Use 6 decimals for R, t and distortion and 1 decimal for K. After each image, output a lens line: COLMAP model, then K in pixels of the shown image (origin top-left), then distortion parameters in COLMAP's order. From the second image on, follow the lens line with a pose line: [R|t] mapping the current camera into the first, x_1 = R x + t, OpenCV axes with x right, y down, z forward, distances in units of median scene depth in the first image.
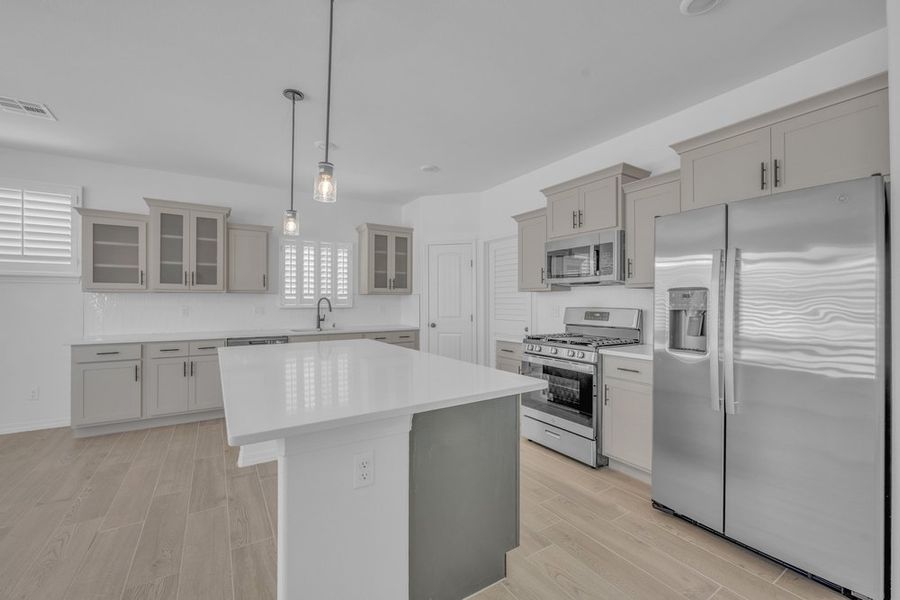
lens RADIAL K [[372.3, 0, 446.8], [0, 372.3, 299.8], [0, 0, 1]] dist [-0.001560, -0.000088]
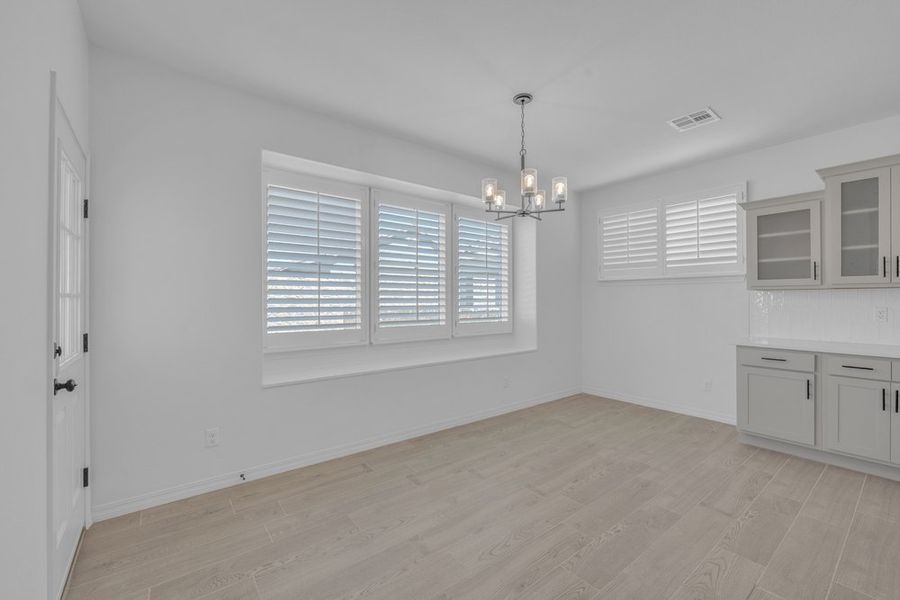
lens RADIAL K [[372.3, 0, 447.2], [0, 372.3, 298.3], [0, 0, 1]] dist [-0.001560, -0.000088]
pose [[0.101397, -0.003354, -0.994840, -0.107312], [0.004456, 0.999986, -0.002917, -0.001111], [0.994836, -0.004138, 0.101411, 0.134185]]
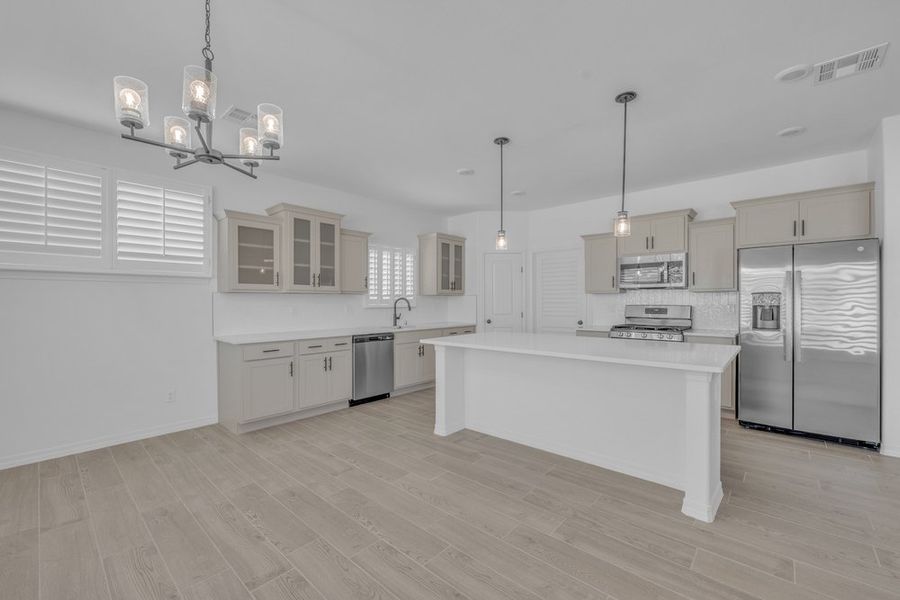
lens RADIAL K [[372.3, 0, 445.3], [0, 372.3, 302.2], [0, 0, 1]] dist [-0.001560, -0.000088]
pose [[0.964214, -0.003069, 0.265106, -0.664243], [0.001640, 0.999983, 0.005611, 0.000625], [-0.265119, -0.004975, 0.964203, -0.138568]]
